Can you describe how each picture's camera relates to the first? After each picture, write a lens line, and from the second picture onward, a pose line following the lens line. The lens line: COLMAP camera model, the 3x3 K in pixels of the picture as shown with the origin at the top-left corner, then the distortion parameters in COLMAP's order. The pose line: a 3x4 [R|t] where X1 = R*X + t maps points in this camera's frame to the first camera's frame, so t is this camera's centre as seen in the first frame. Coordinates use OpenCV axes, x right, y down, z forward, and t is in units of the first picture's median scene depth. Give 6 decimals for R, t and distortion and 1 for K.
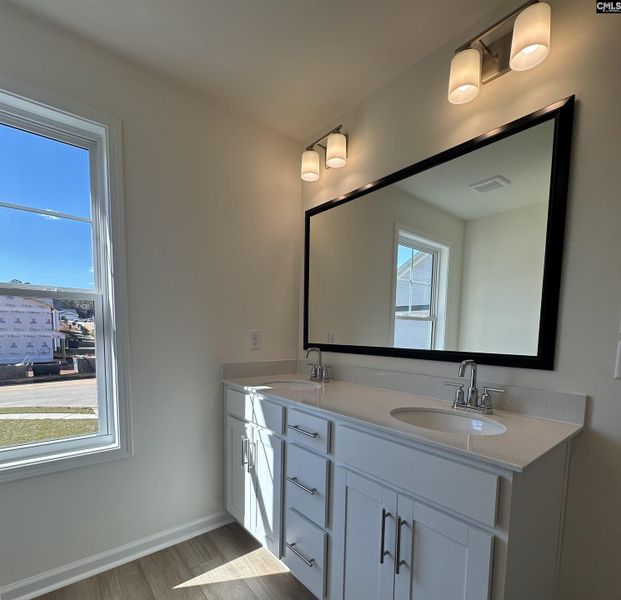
lens RADIAL K [[329.5, 0, 308.6], [0, 329.5, 361.5], [0, 0, 1]] dist [-0.000154, -0.000941]
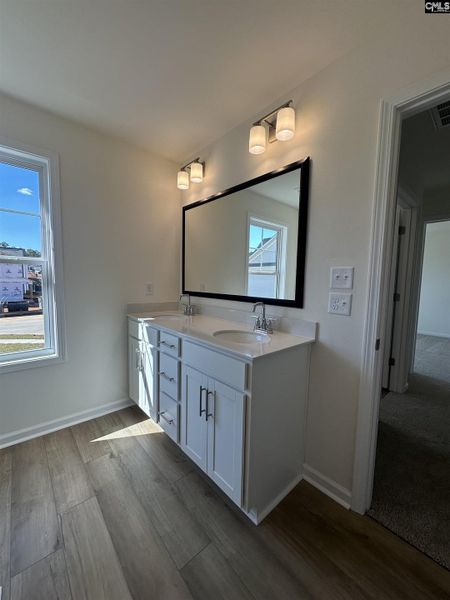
lens RADIAL K [[241.2, 0, 225.6], [0, 241.2, 300.3], [0, 0, 1]] dist [0.000906, -0.000686]
pose [[0.999314, 0.000539, 0.037037, 0.204087], [-0.000389, 0.999992, -0.004063, -0.008517], [-0.037039, 0.004046, 0.999306, -0.210489]]
